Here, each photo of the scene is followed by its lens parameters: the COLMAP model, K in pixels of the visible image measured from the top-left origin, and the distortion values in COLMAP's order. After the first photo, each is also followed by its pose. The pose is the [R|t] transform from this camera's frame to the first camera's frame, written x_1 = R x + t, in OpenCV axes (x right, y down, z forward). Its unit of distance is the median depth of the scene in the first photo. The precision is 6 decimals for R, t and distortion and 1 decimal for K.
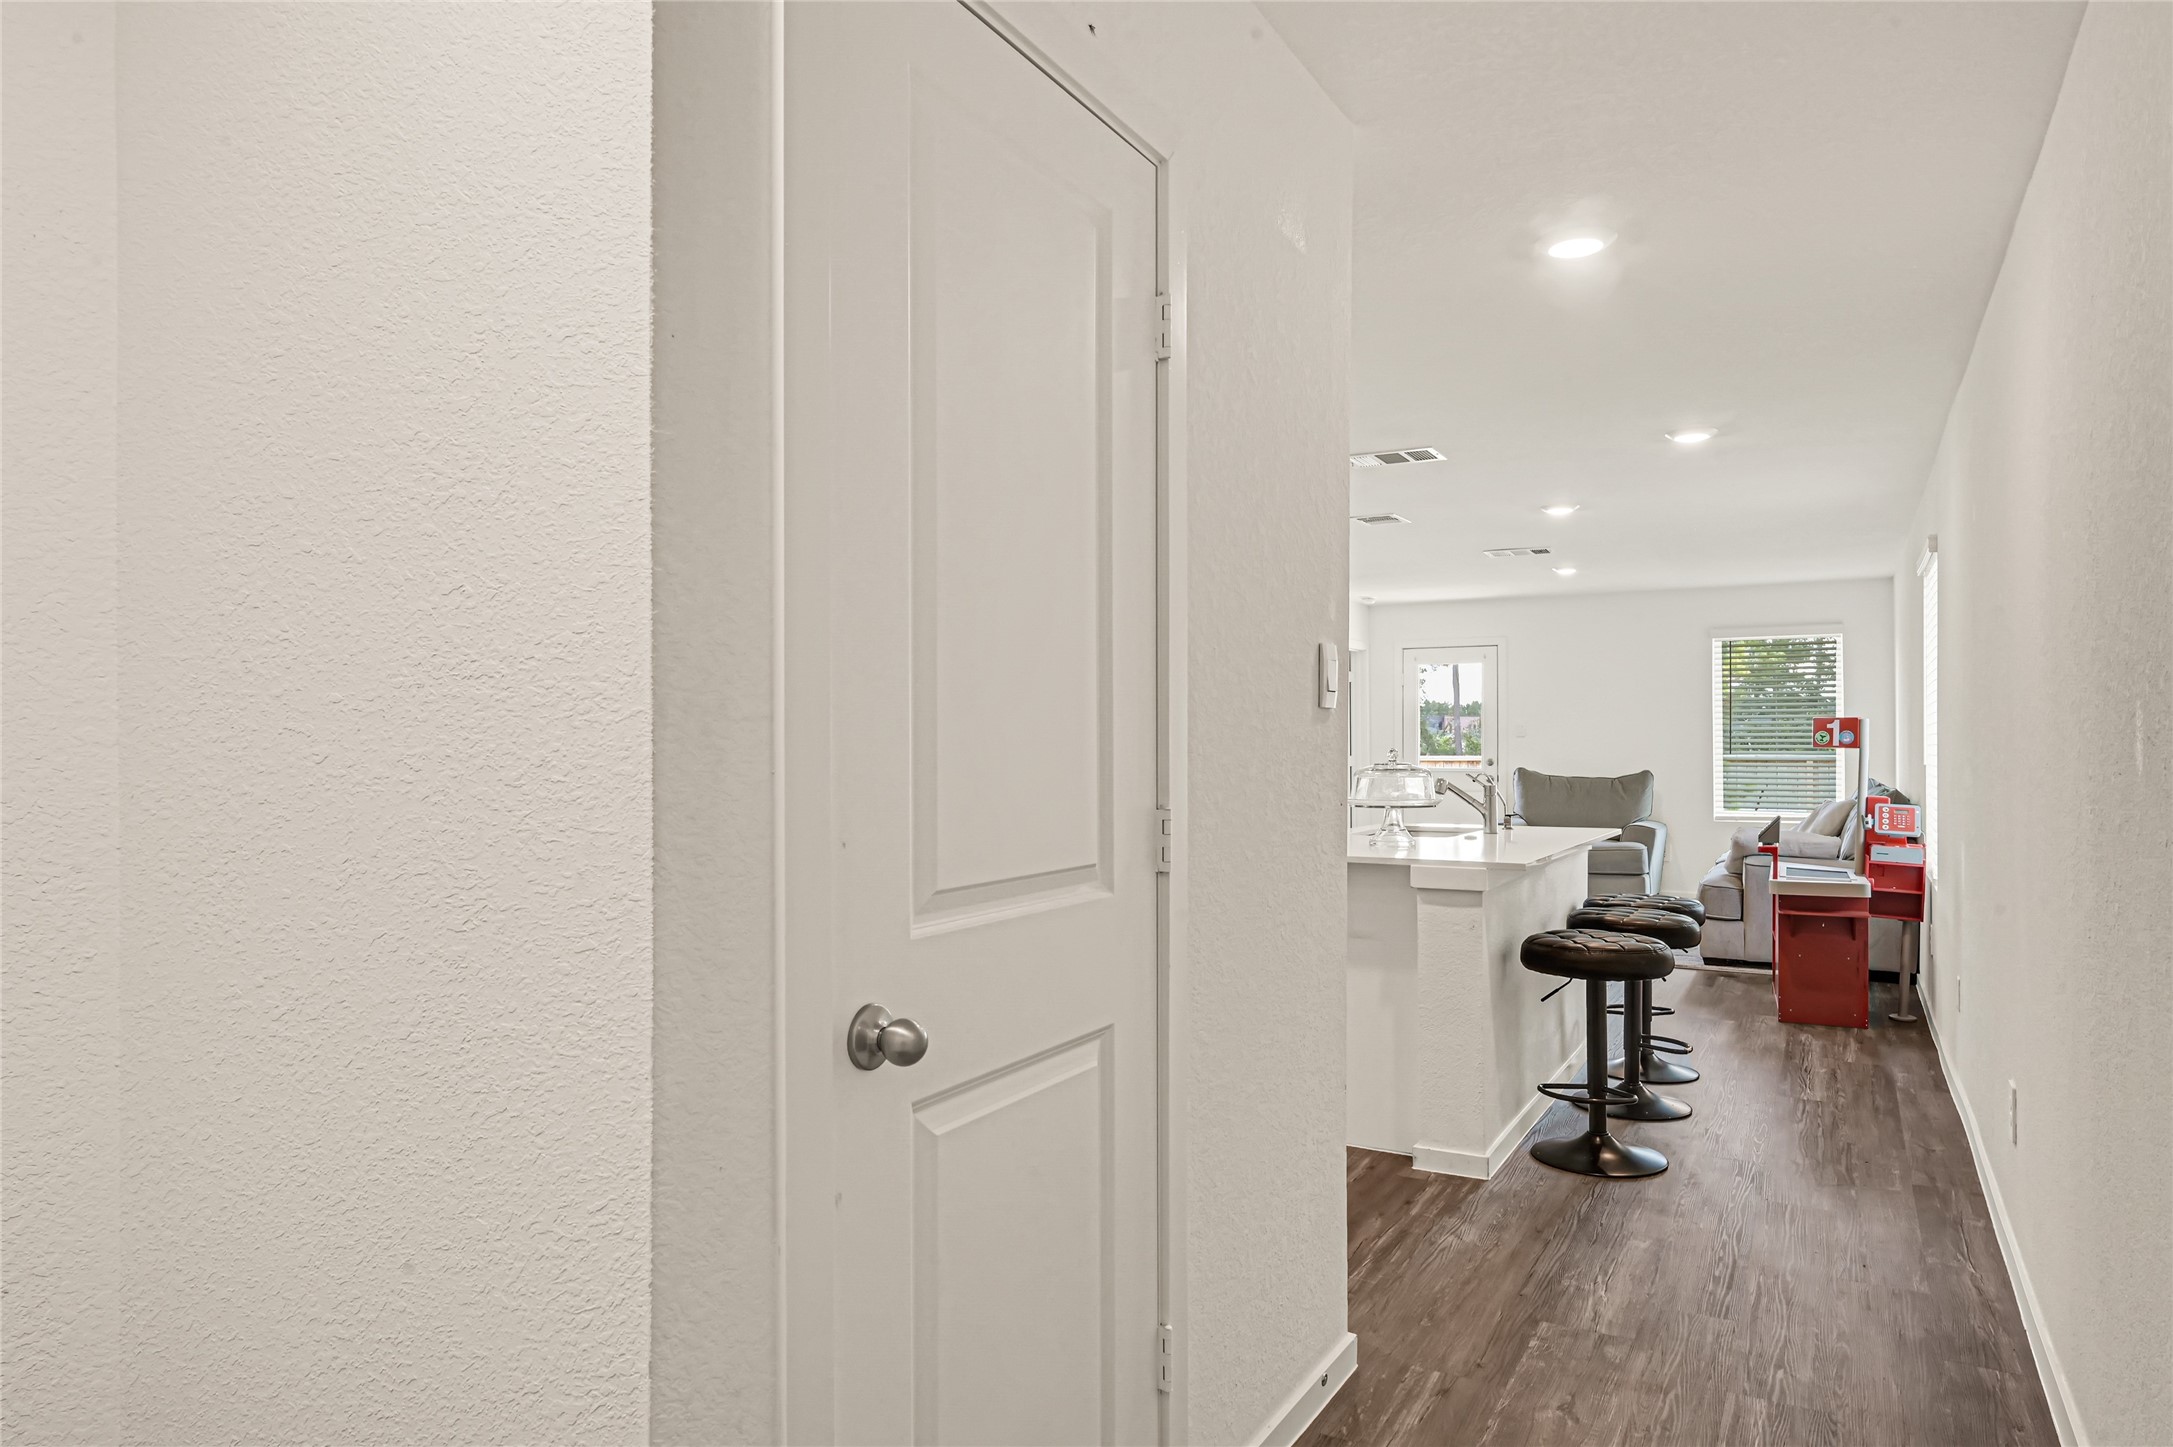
lens RADIAL K [[1310.1, 0, 1091.7], [0, 1310.1, 719.8], [0, 0, 1]] dist [-0.000971, -0.000239]
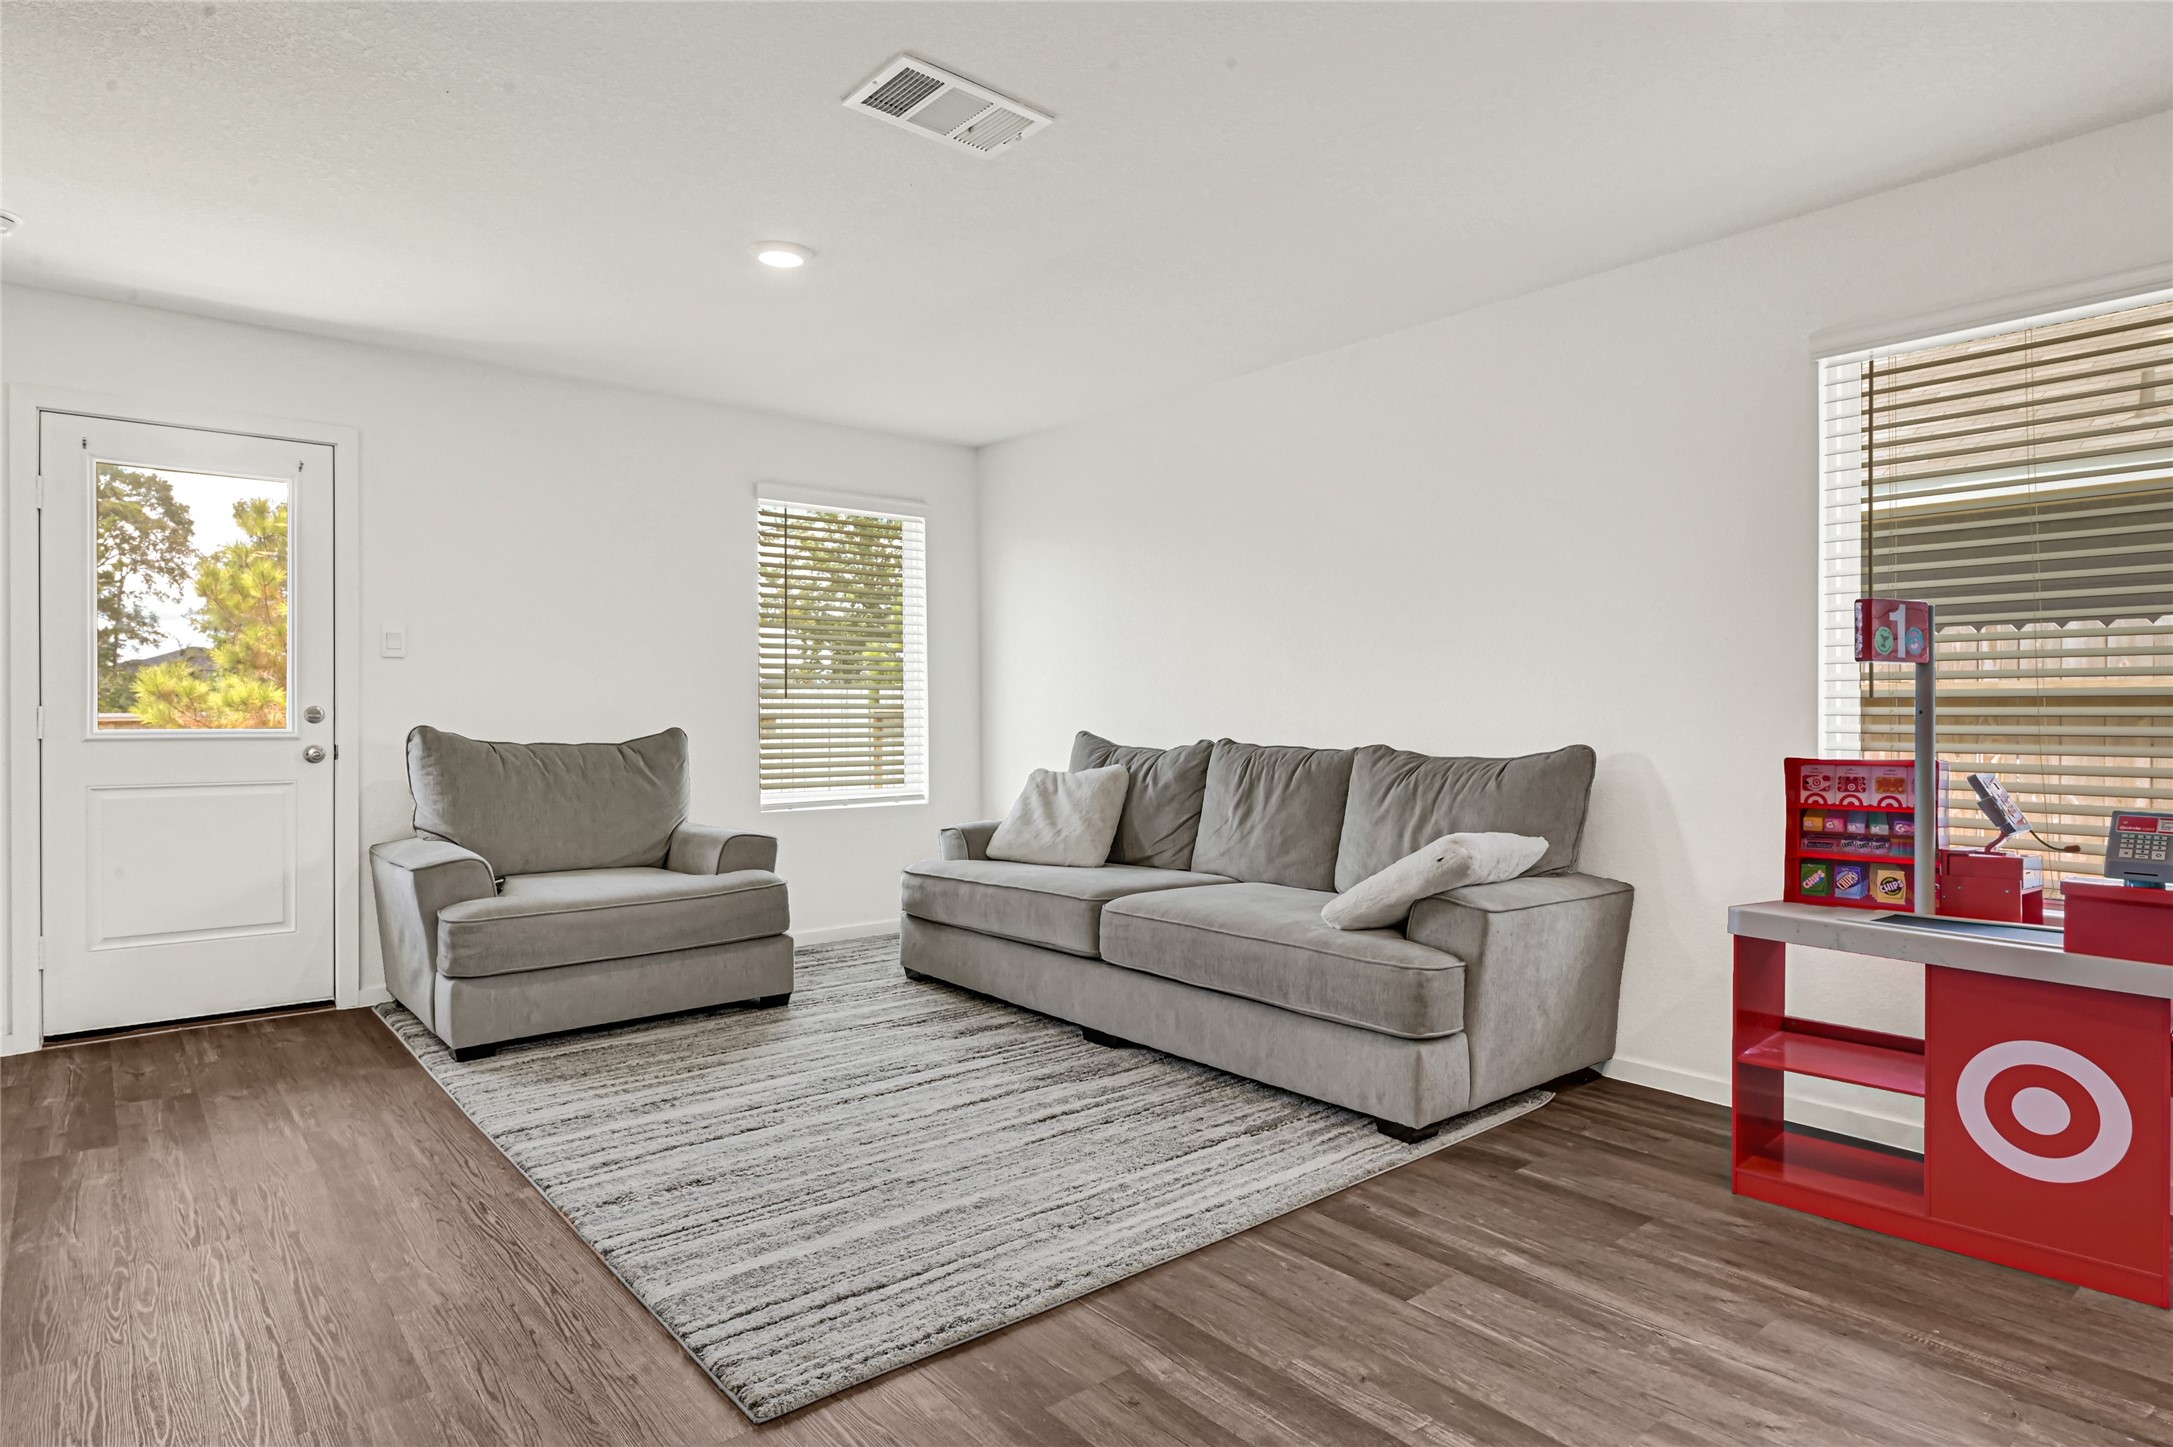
lens RADIAL K [[1195.4, 0, 1086.5], [0, 1195.4, 723.5], [0, 0, 1]] dist [0.002235, 0.000196]
pose [[0.348864, -0.011544, 0.937102, 0.046690], [-0.018758, 0.999638, 0.019297, 0.041017], [-0.936986, -0.024311, 0.348521, 1.126903]]
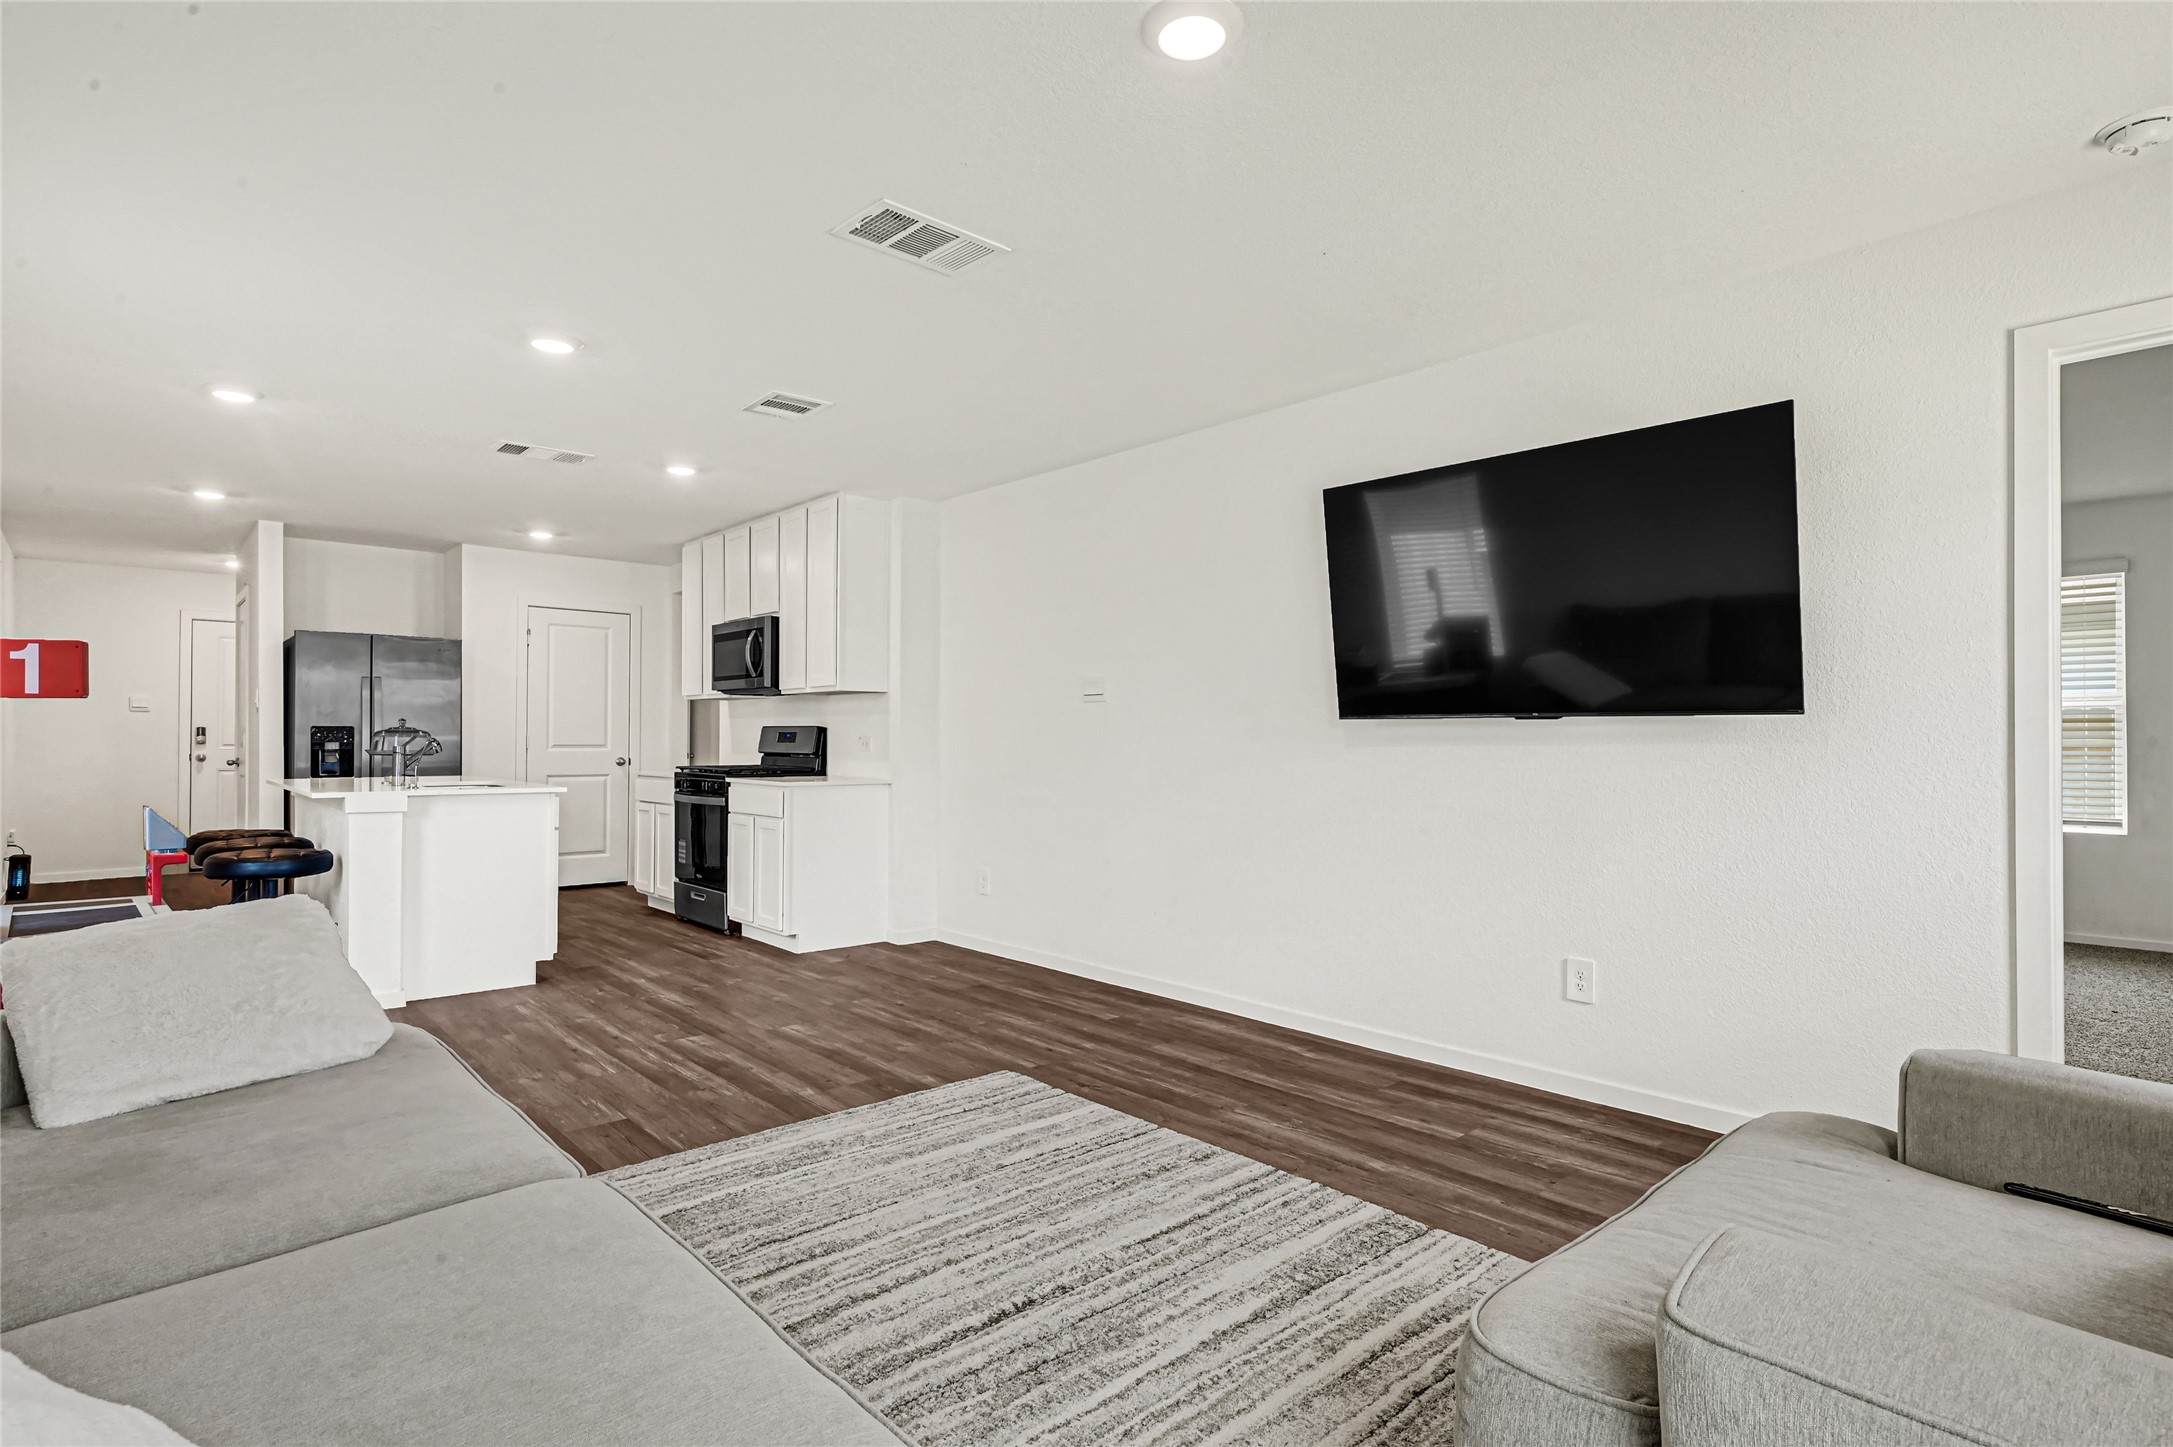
lens RADIAL K [[1070.8, 0, 1081.7], [0, 1070.8, 727.7], [0, 0, 1]] dist [-0.000976, 0.000056]
pose [[-0.310577, -0.009775, -0.950498, 0.844946], [0.015214, 0.999768, -0.015253, 0.045858], [0.950426, -0.019198, -0.310357, 1.530006]]
